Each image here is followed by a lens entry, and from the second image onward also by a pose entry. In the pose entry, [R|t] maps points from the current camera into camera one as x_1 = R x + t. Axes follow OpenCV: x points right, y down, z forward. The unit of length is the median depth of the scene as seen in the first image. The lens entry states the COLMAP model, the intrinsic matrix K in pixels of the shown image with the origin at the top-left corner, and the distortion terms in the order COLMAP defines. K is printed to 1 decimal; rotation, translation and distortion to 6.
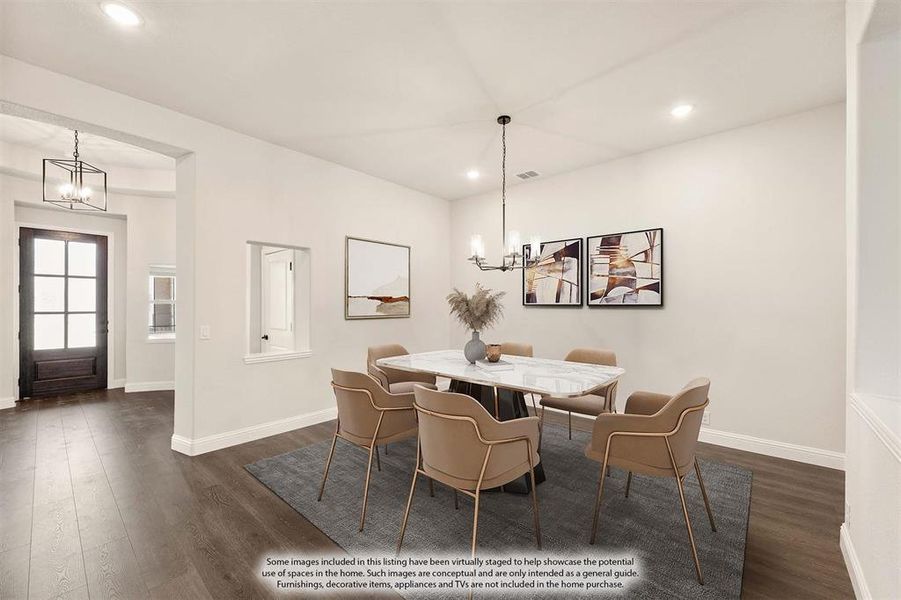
lens RADIAL K [[359.2, 0, 451.8], [0, 359.2, 306.1], [0, 0, 1]] dist [-0.001519, -0.000181]
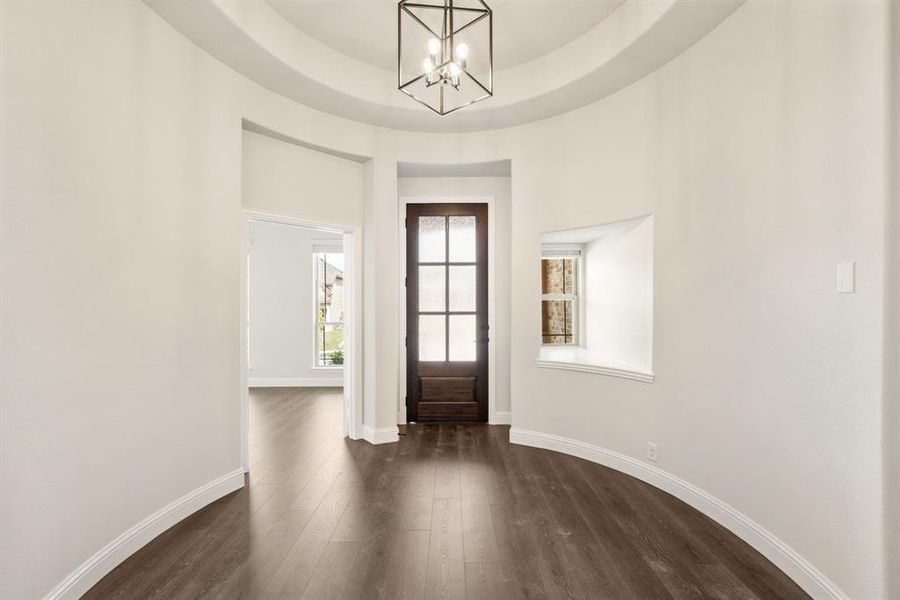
lens RADIAL K [[366.6, 0, 448.5], [0, 366.6, 303.6], [0, 0, 1]] dist [-0.000251, -0.000044]
pose [[0.657843, -0.002245, -0.753152, -0.510127], [0.002458, 0.999997, -0.000834, -0.000680], [0.753151, -0.001303, 0.657846, 0.510294]]
